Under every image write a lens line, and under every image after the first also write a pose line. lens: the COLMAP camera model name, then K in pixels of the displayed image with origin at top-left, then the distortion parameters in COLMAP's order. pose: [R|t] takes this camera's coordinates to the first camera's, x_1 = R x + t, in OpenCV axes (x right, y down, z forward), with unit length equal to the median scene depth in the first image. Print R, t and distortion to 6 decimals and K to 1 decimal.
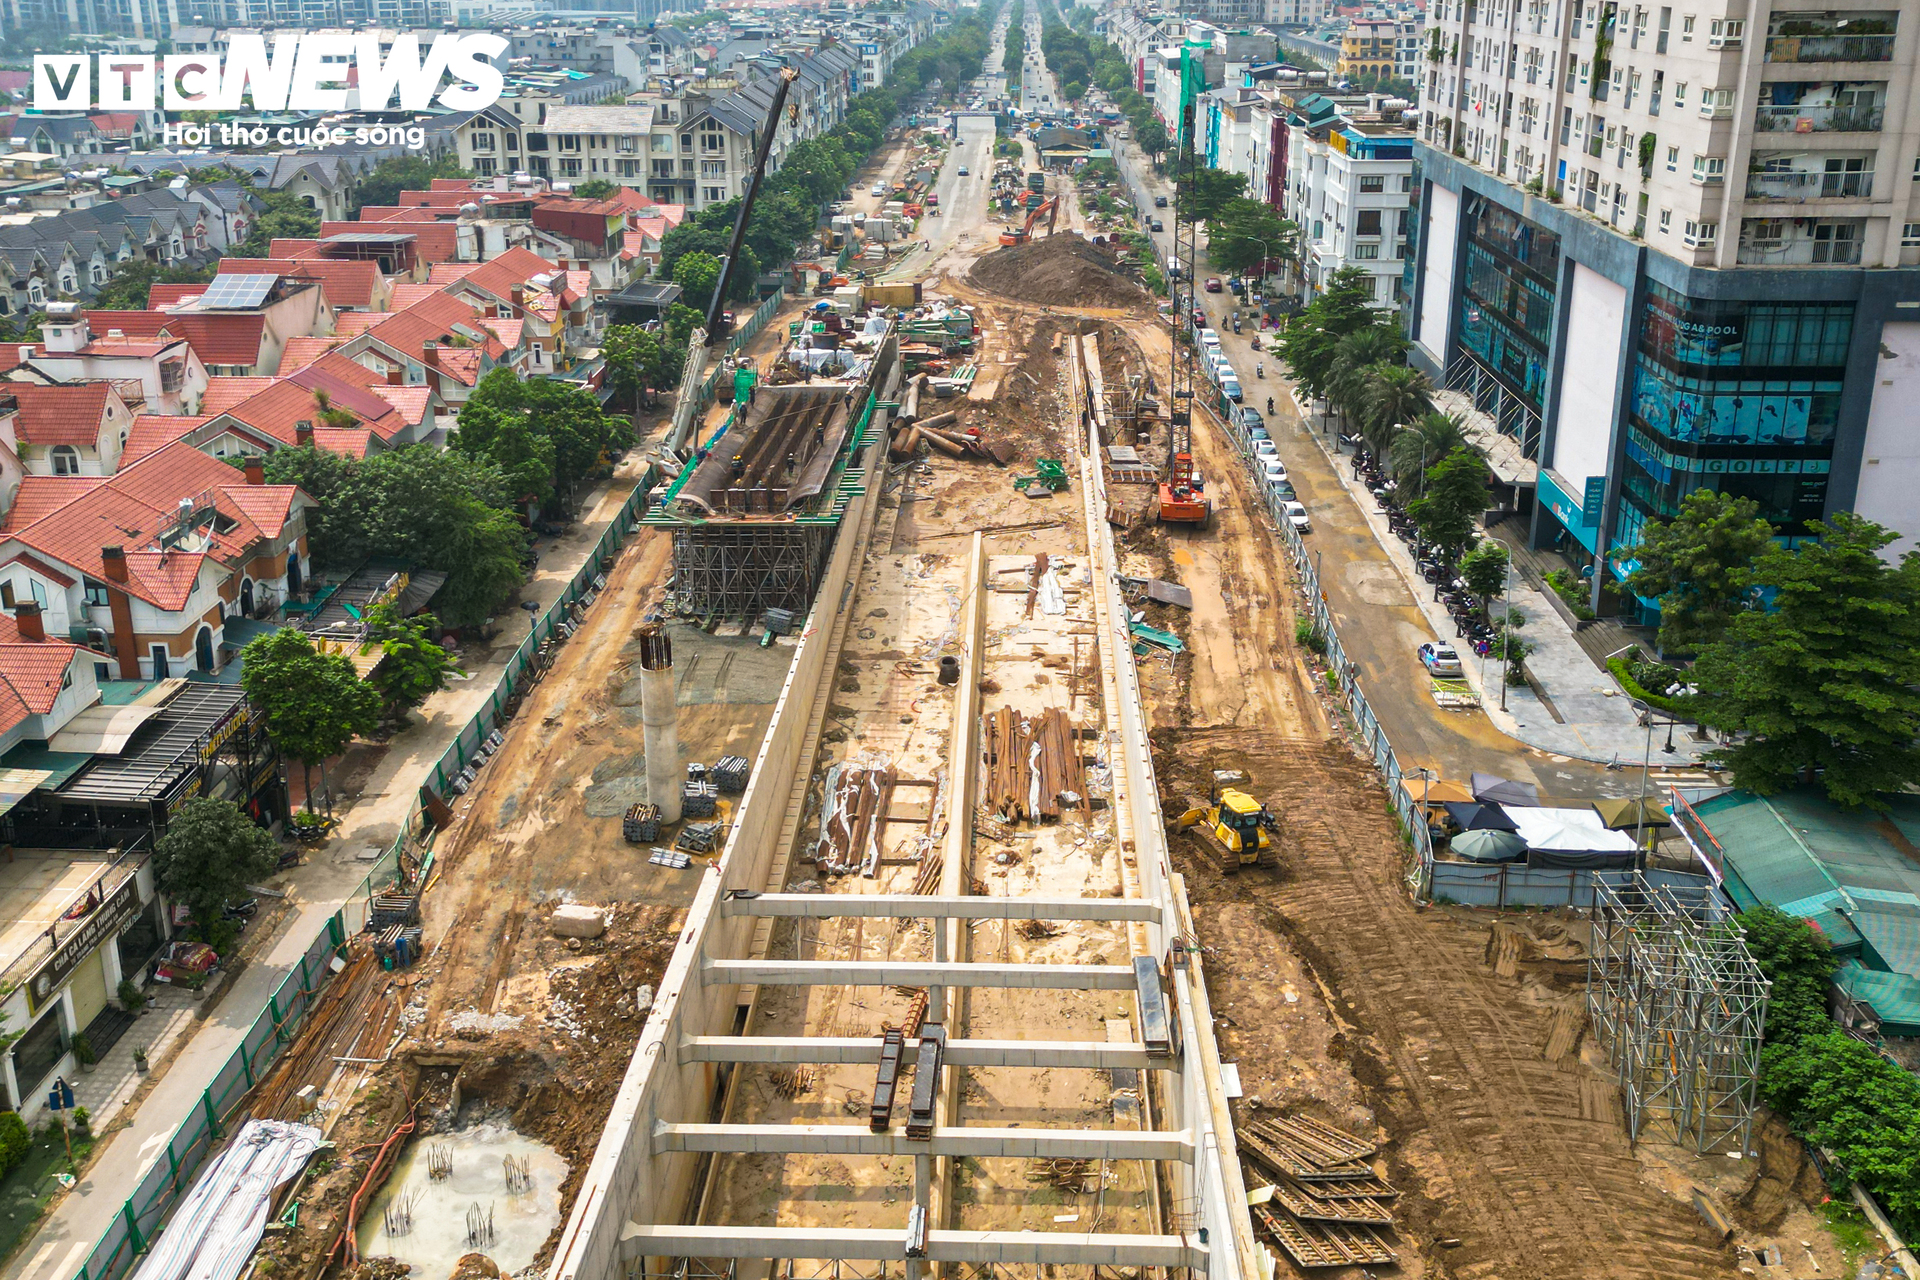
lens RADIAL K [[1579.5, 0, 974.9], [0, 1579.5, 500.5], [0, 0, 1]] dist [0.107738, -0.133849]
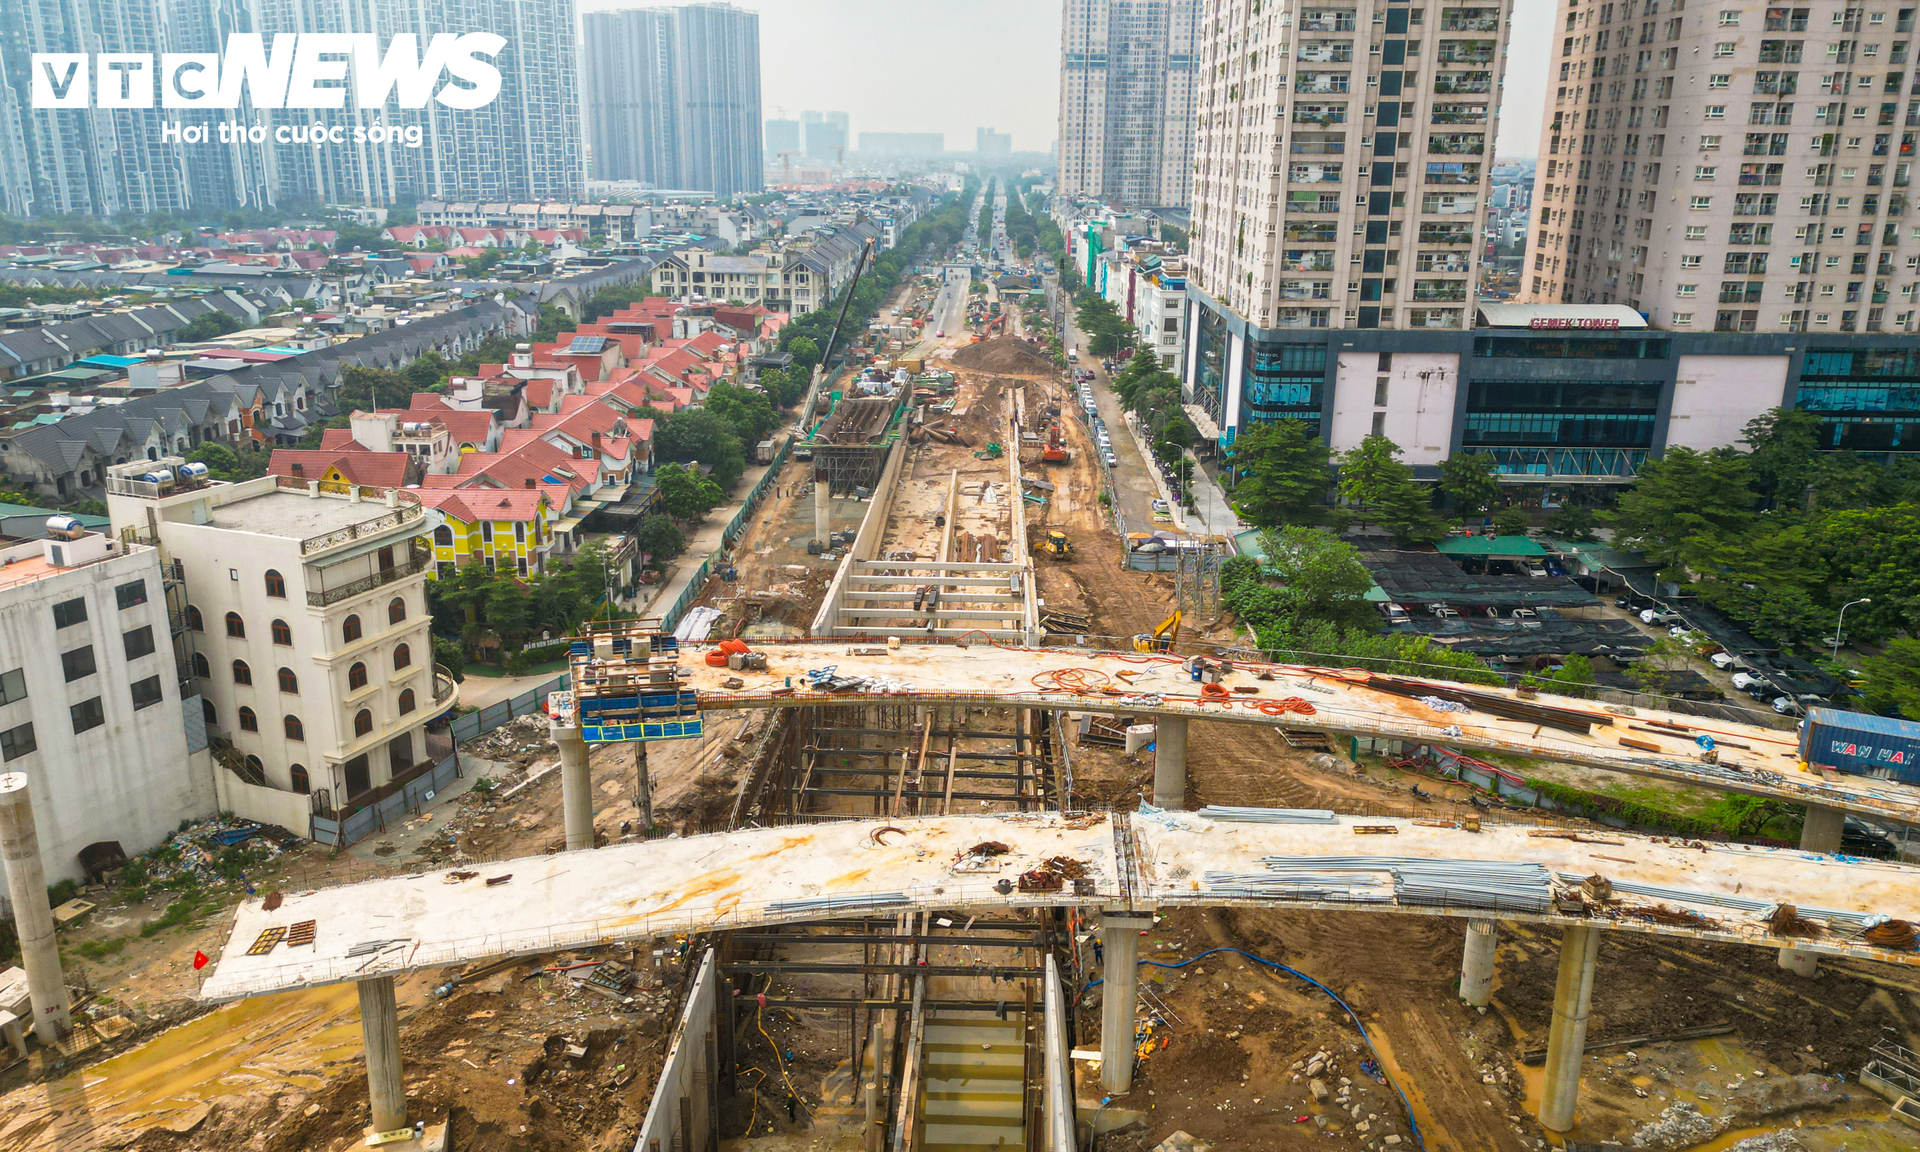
lens RADIAL K [[1397.2, 0, 972.3], [0, 1397.2, 571.5], [0, 0, 1]] dist [0.152984, -0.281118]
pose [[0.999901, 0.009506, 0.010390, 0.006231], [-0.009196, 0.999525, -0.029412, 0.184225], [-0.010665, 0.029314, 0.999513, -0.701545]]
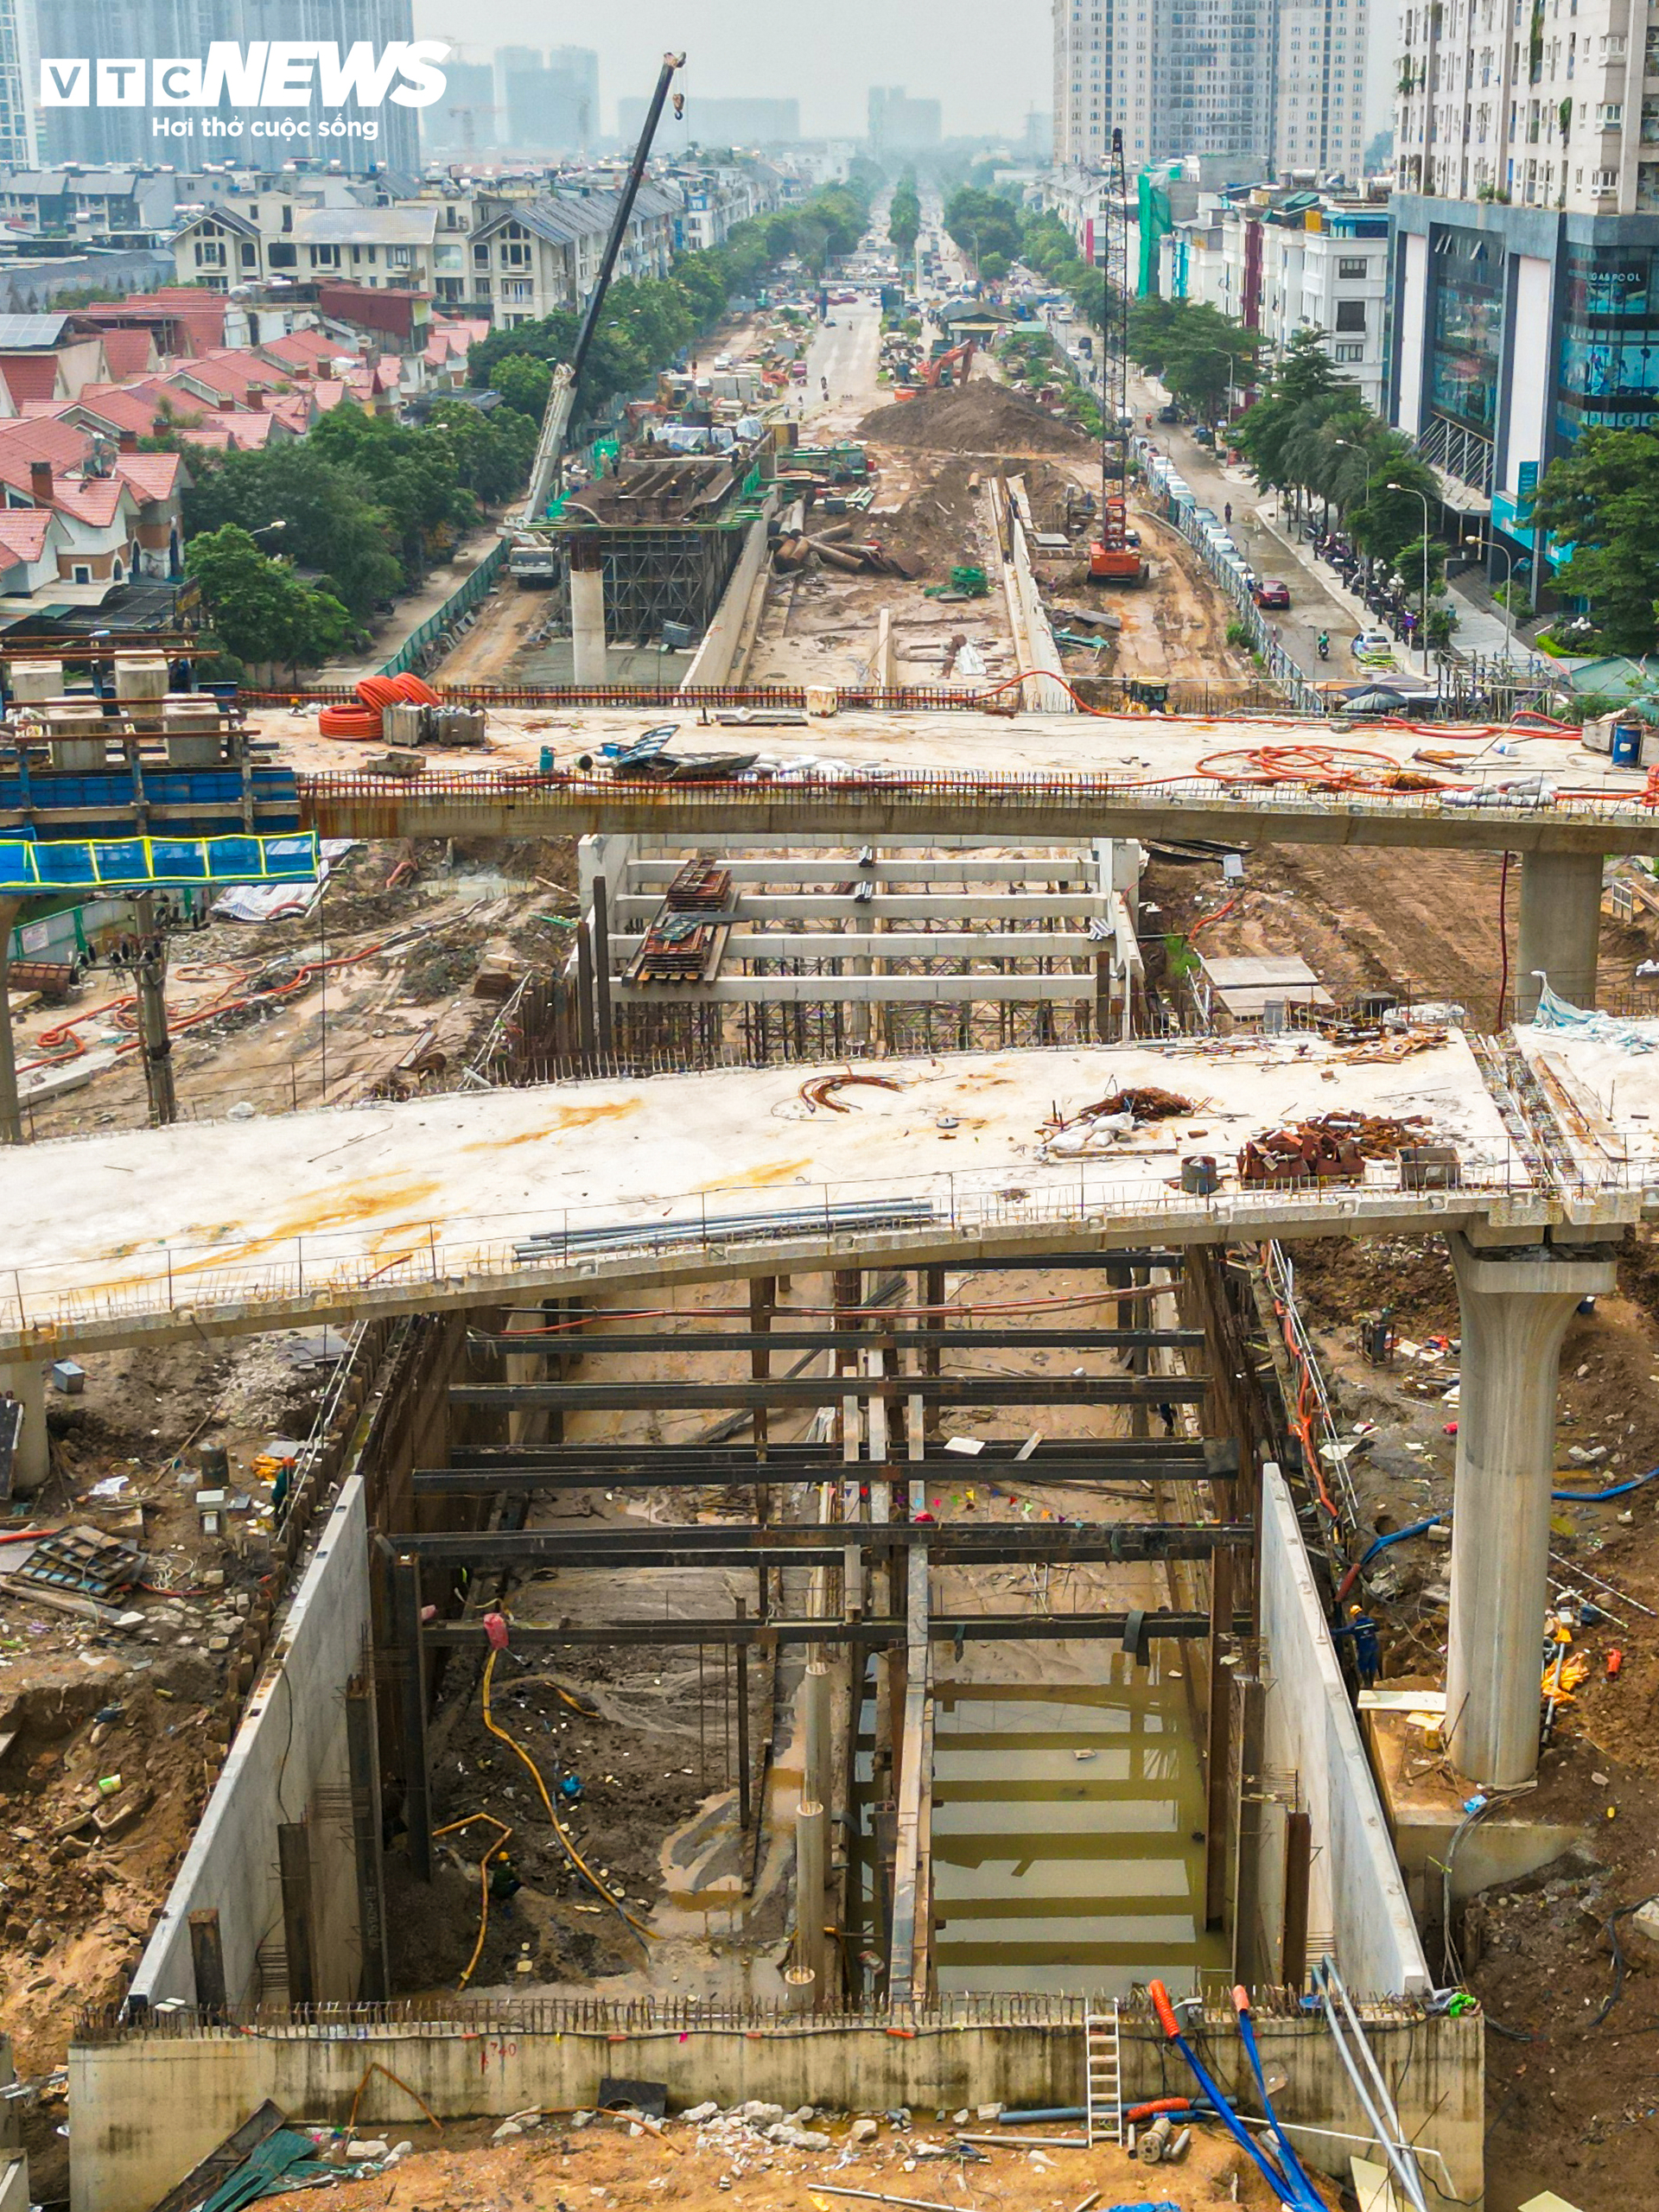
lens RADIAL K [[2844.4, 0, 979.6], [0, 2844.4, 1051.1], [0, 0, 1]] dist [0.163870, -0.344349]
pose [[0.998586, -0.012952, 0.051557, -0.027760], [0.015046, 0.999069, -0.040427, 0.300899], [-0.050986, 0.041146, 0.997851, -0.518809]]
